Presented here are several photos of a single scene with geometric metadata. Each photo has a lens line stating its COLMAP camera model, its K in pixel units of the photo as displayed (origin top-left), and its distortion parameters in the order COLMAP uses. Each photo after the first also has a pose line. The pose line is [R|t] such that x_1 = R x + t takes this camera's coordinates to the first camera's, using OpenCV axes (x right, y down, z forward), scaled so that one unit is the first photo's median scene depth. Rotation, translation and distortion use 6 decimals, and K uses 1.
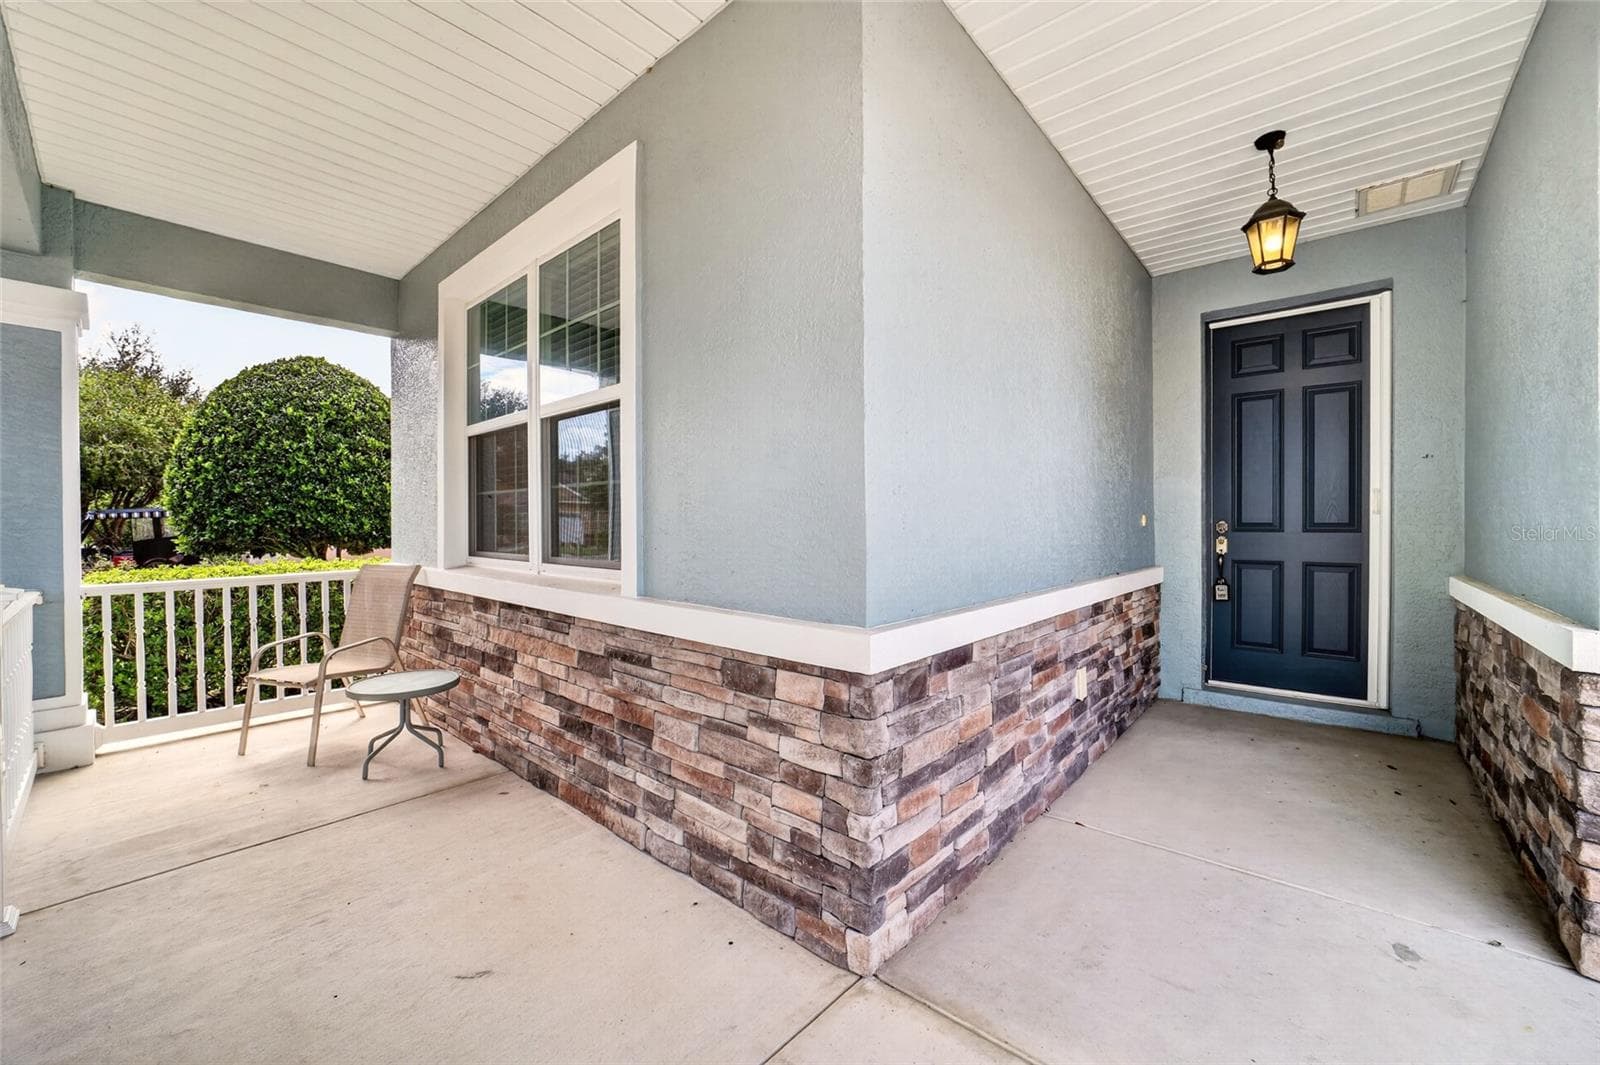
lens RADIAL K [[630.2, 0, 800.0], [0, 630.2, 532.5], [0, 0, 1]] dist [-0.043669, 0.010499]
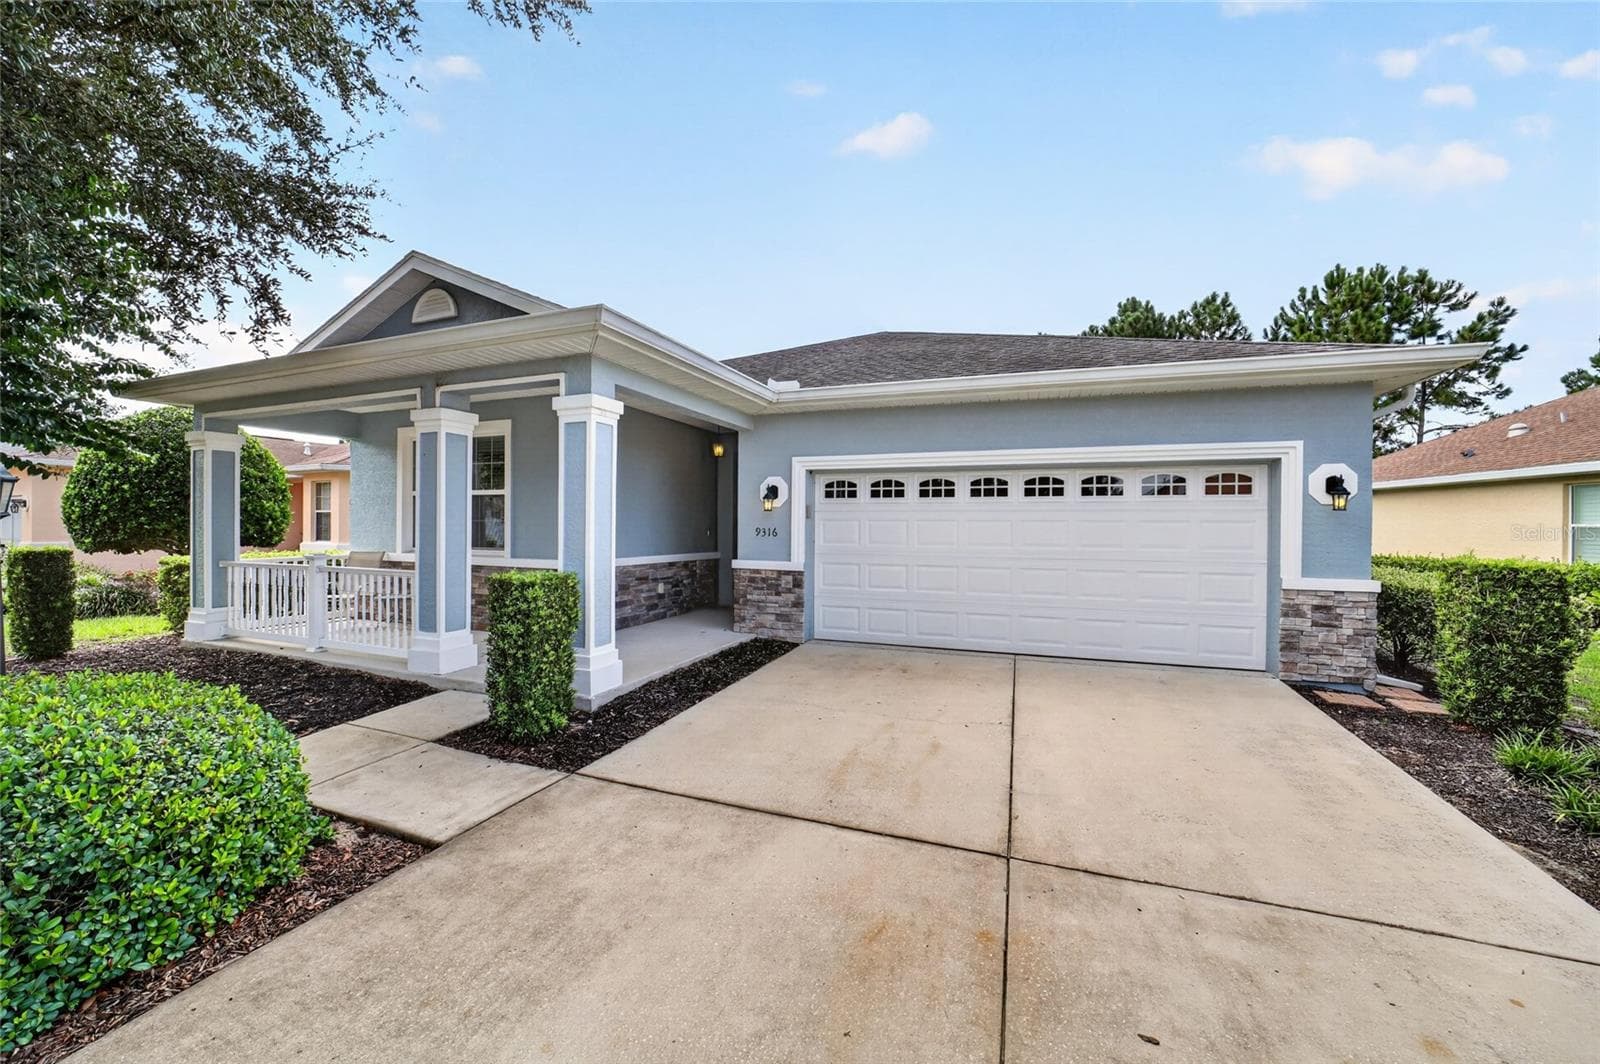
lens RADIAL K [[630.2, 0, 800.0], [0, 630.2, 532.0], [0, 0, 1]] dist [-0.043669, 0.010499]
pose [[0.937327, 0.004070, 0.348427, 0.007402], [-0.004828, 0.999987, 0.001308, -0.015453], [-0.348417, -0.002908, 0.937335, -0.863063]]
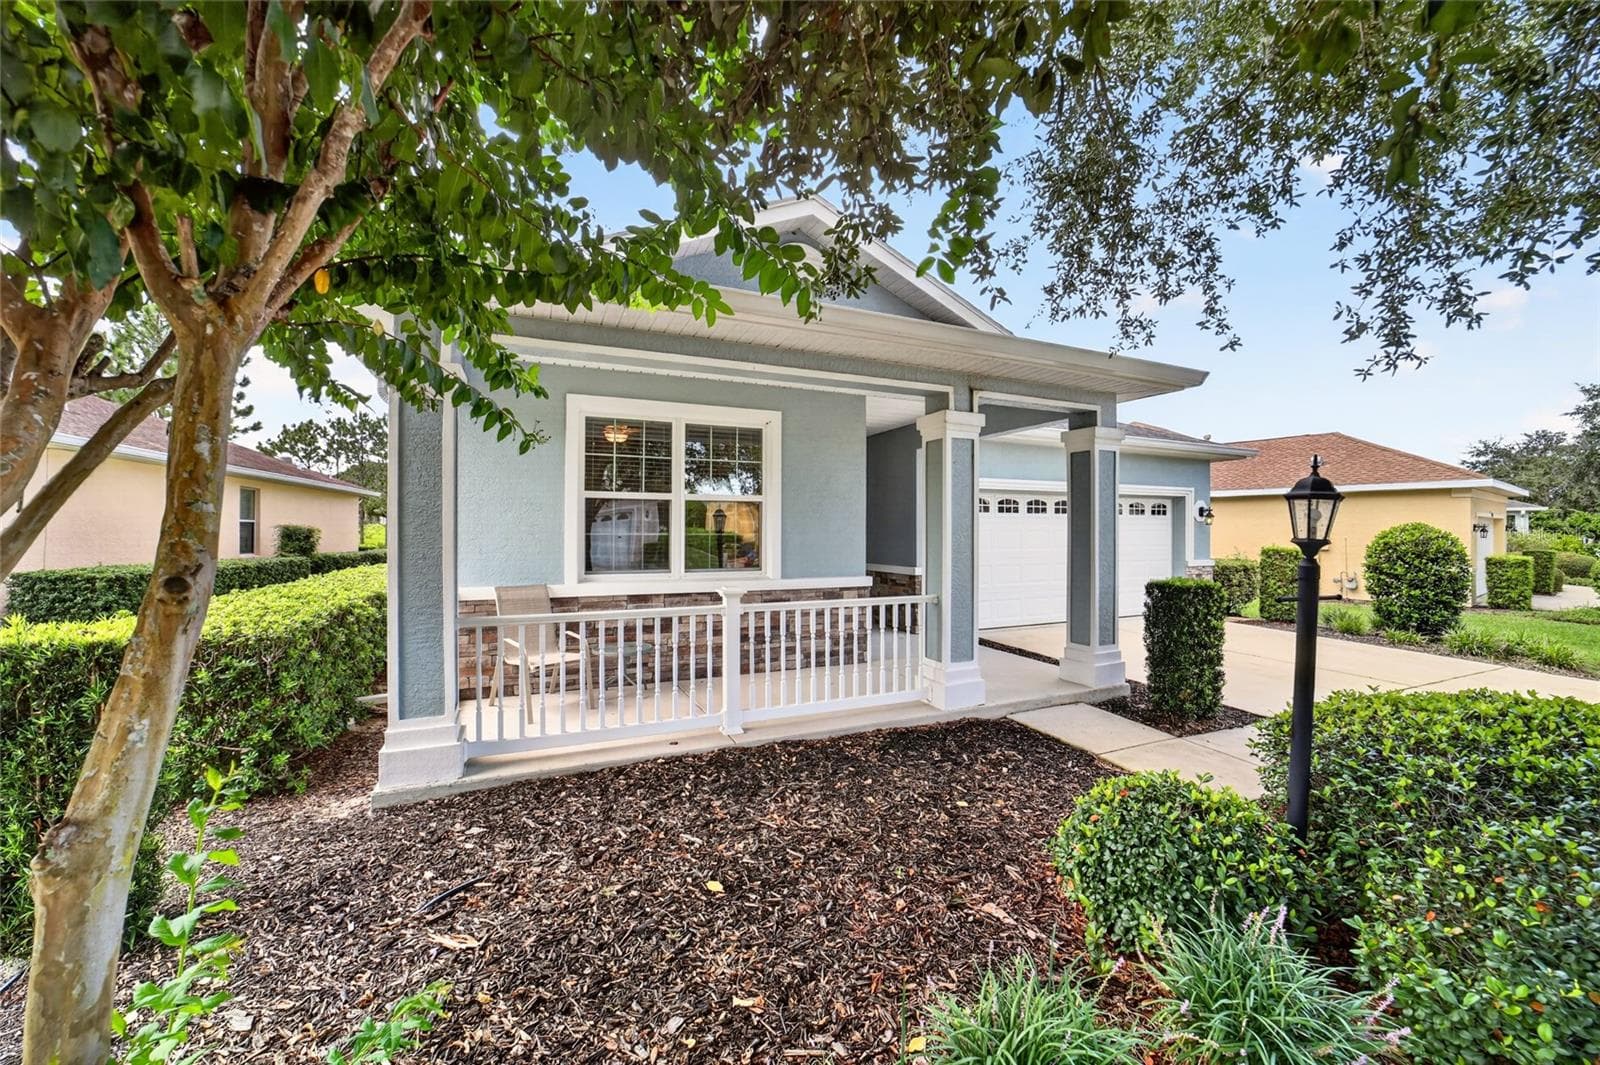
lens RADIAL K [[630.2, 0, 800.0], [0, 630.2, 532.5], [0, 0, 1]] dist [-0.043669, 0.010499]
pose [[0.407184, -0.003976, 0.913337, -0.880554], [0.007010, 0.999975, 0.001228, -0.034167], [-0.913319, 0.005902, 0.407202, -0.092818]]
